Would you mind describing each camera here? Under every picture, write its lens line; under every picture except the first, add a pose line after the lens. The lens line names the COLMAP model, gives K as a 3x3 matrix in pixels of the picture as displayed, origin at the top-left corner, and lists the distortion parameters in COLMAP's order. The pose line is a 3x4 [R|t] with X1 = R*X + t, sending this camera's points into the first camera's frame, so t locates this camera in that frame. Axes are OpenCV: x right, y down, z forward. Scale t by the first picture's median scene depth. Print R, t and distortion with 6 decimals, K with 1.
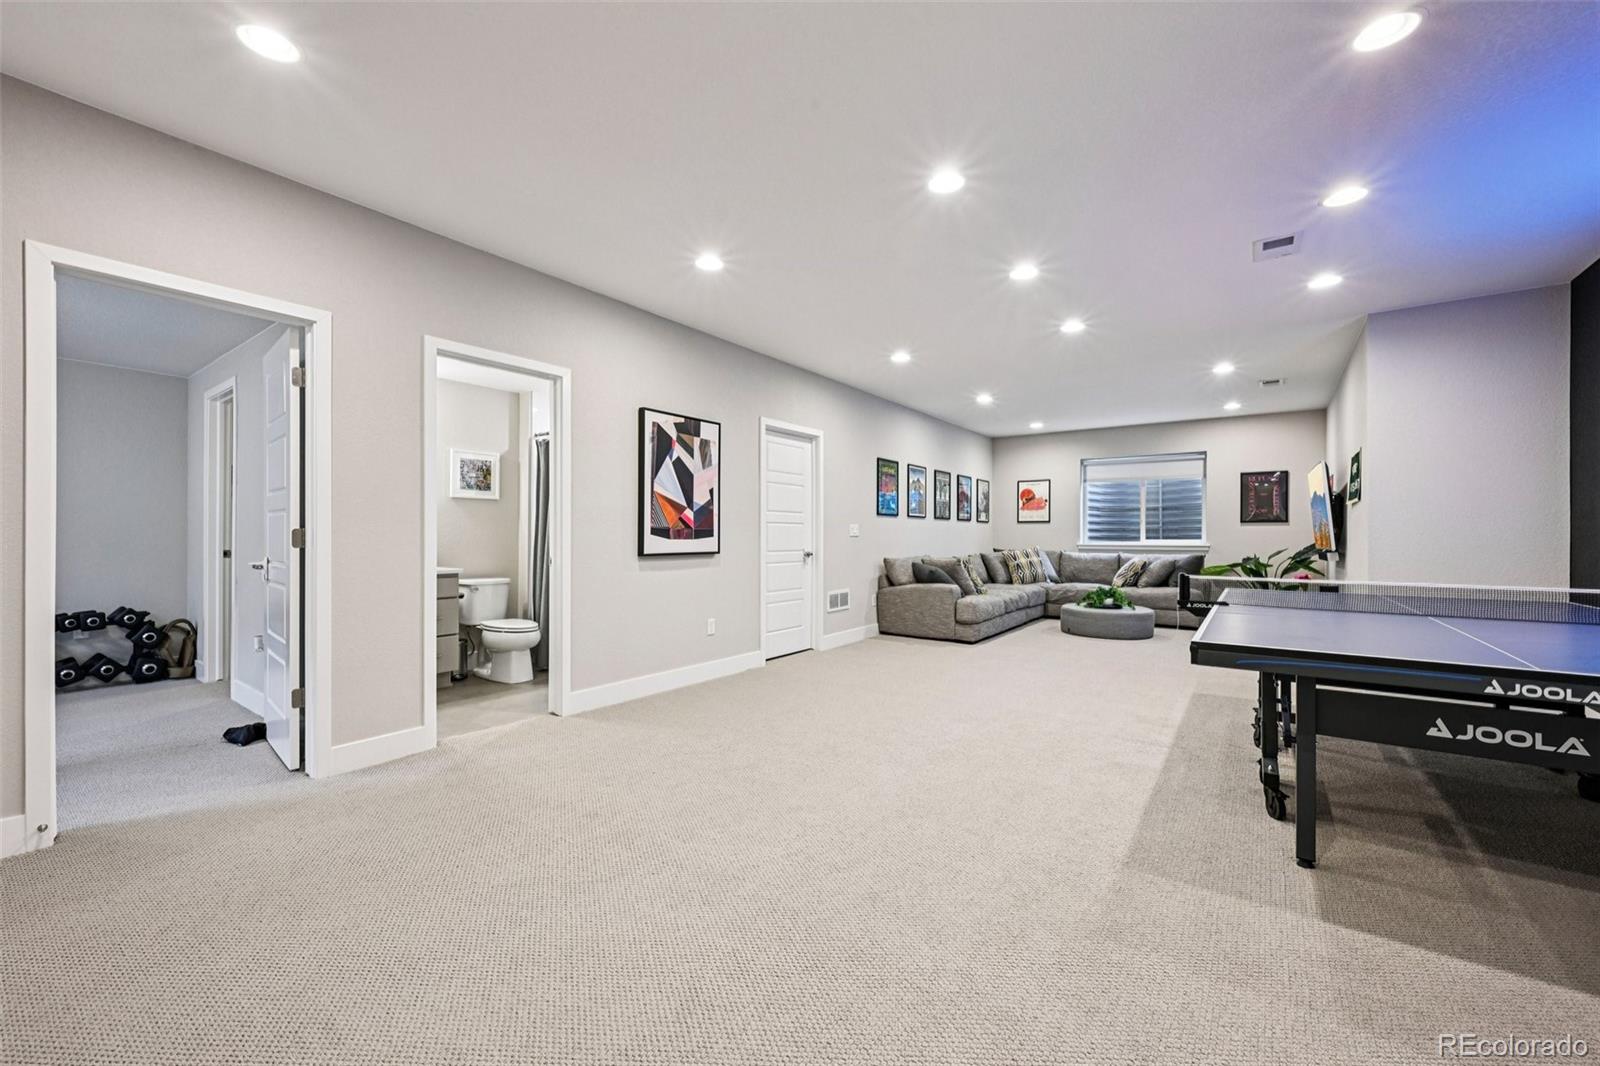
lens RADIAL K [[635.0, 0, 798.5], [0, 635.0, 532.0], [0, 0, 1]] dist [-0.002343, -0.000932]
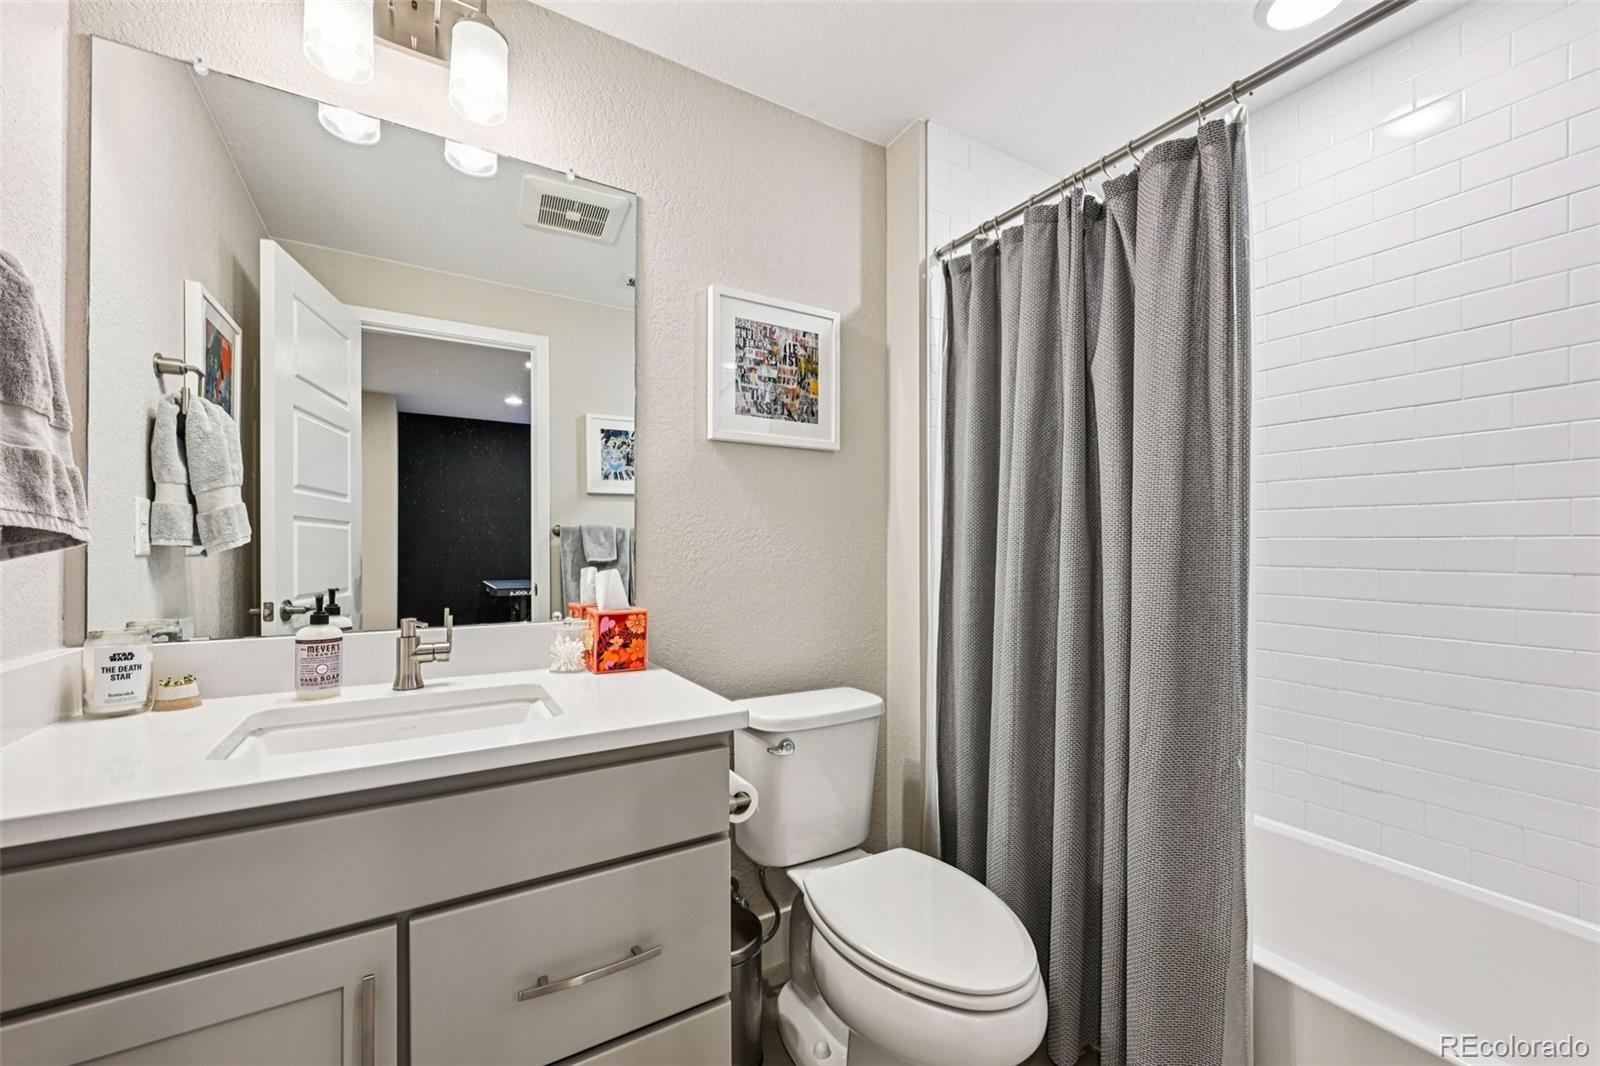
lens RADIAL K [[635.0, 0, 800.5], [0, 635.0, 540.9], [0, 0, 1]] dist [-0.002343, -0.000932]
pose [[0.918898, -0.004096, -0.394475, -0.373593], [0.005977, 0.999976, 0.003539, -0.004468], [0.394451, -0.005610, 0.918900, 0.711789]]
